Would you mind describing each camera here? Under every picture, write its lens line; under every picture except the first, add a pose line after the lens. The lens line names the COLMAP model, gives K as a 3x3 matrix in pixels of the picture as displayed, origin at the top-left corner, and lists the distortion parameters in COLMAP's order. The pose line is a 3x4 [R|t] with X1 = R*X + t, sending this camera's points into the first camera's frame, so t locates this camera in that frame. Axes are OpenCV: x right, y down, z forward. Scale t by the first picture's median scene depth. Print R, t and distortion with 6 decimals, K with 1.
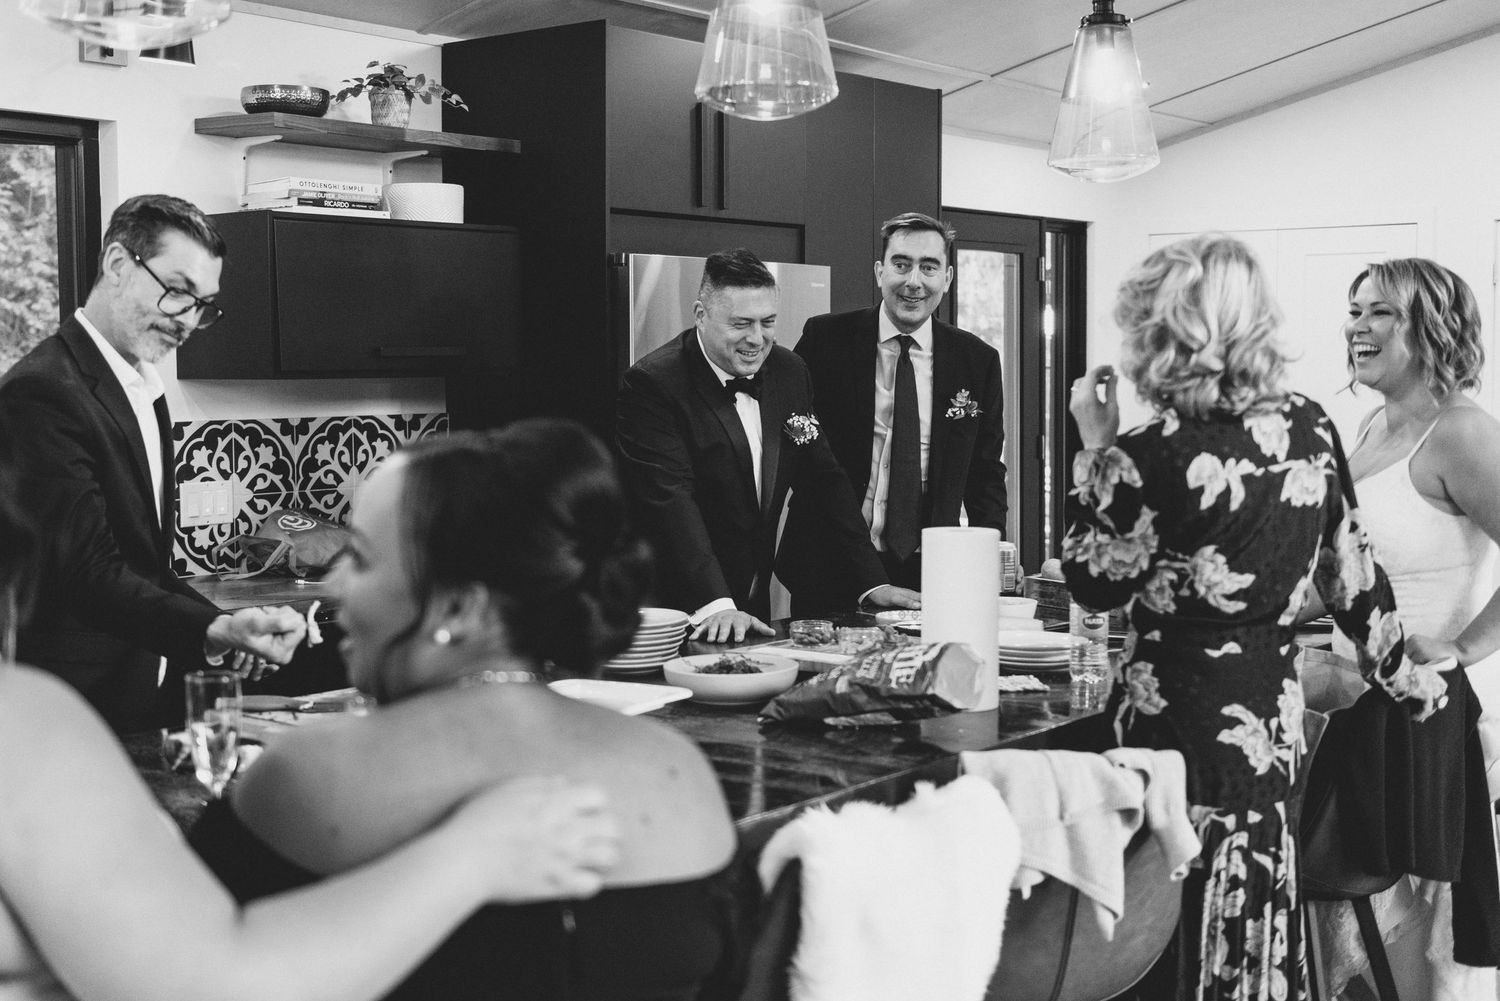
lens RADIAL K [[1814.5, 0, 750.2], [0, 1814.5, 499.7], [0, 0, 1]] dist [0.082996, 0.000000]
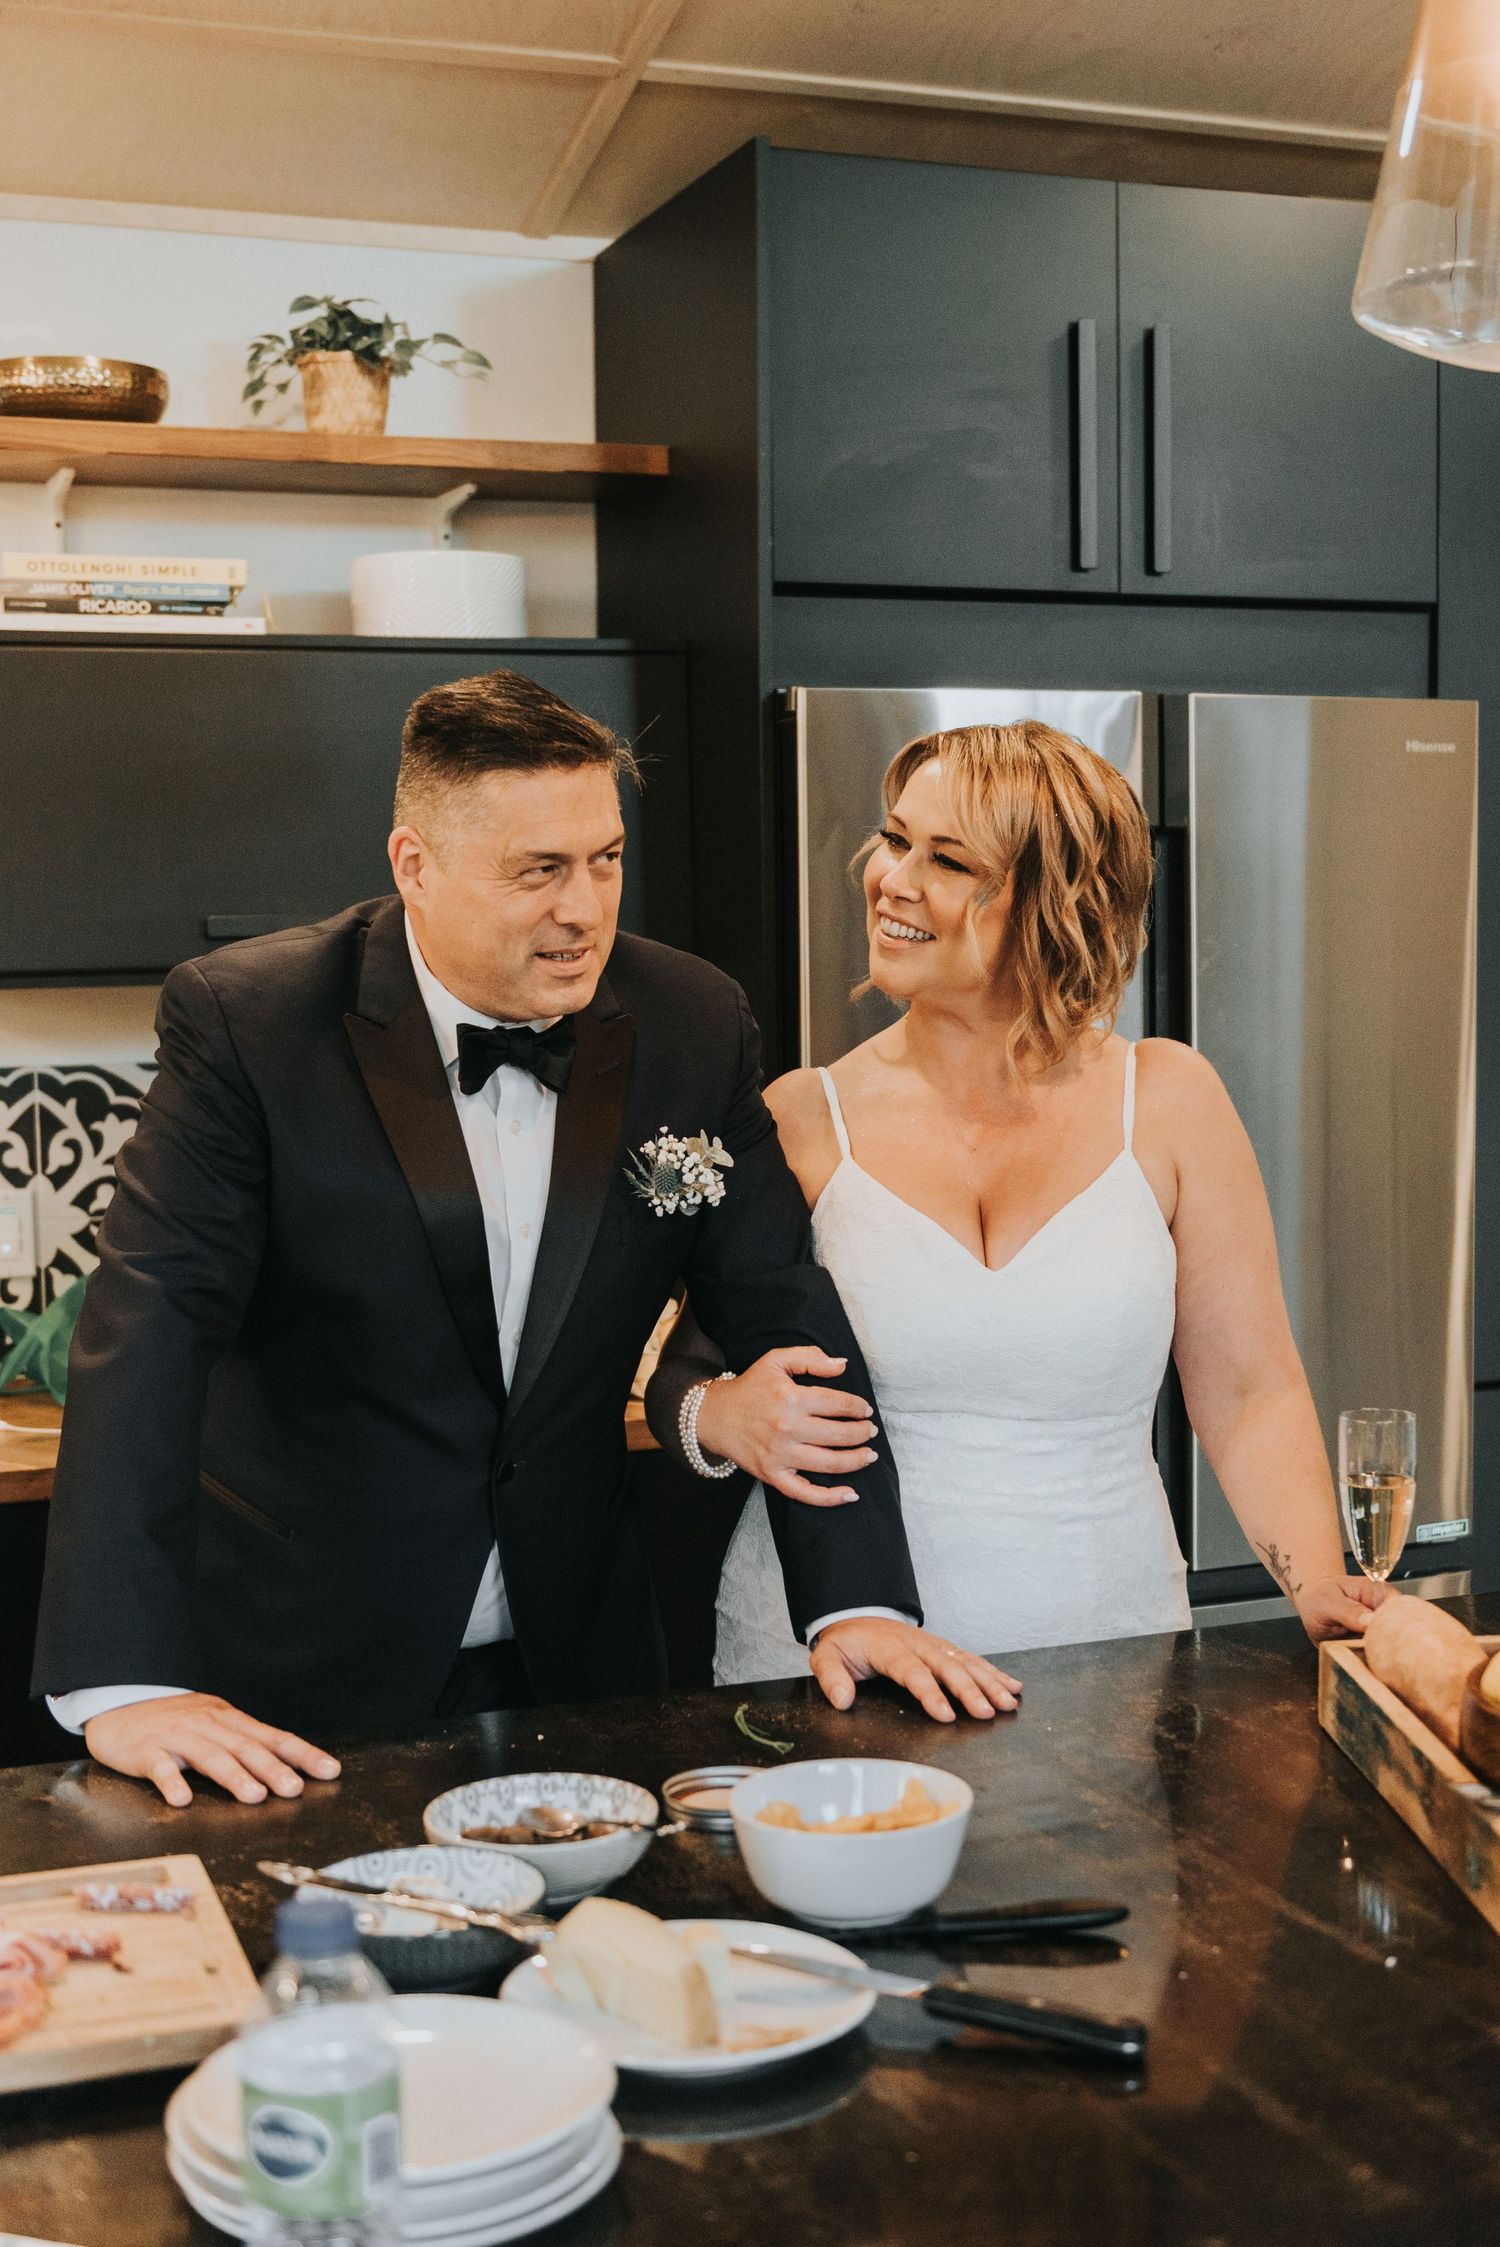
lens RADIAL K [[2759.5, 0, 748.6], [0, 2759.5, 1115.1], [0, 0, 1]] dist [0.017095, 0.000000]
pose [[0.864620, 0.037643, -0.501013, 0.254545], [-0.033654, 0.999289, 0.017002, -0.050313], [0.501297, 0.002161, 0.865272, 0.467023]]
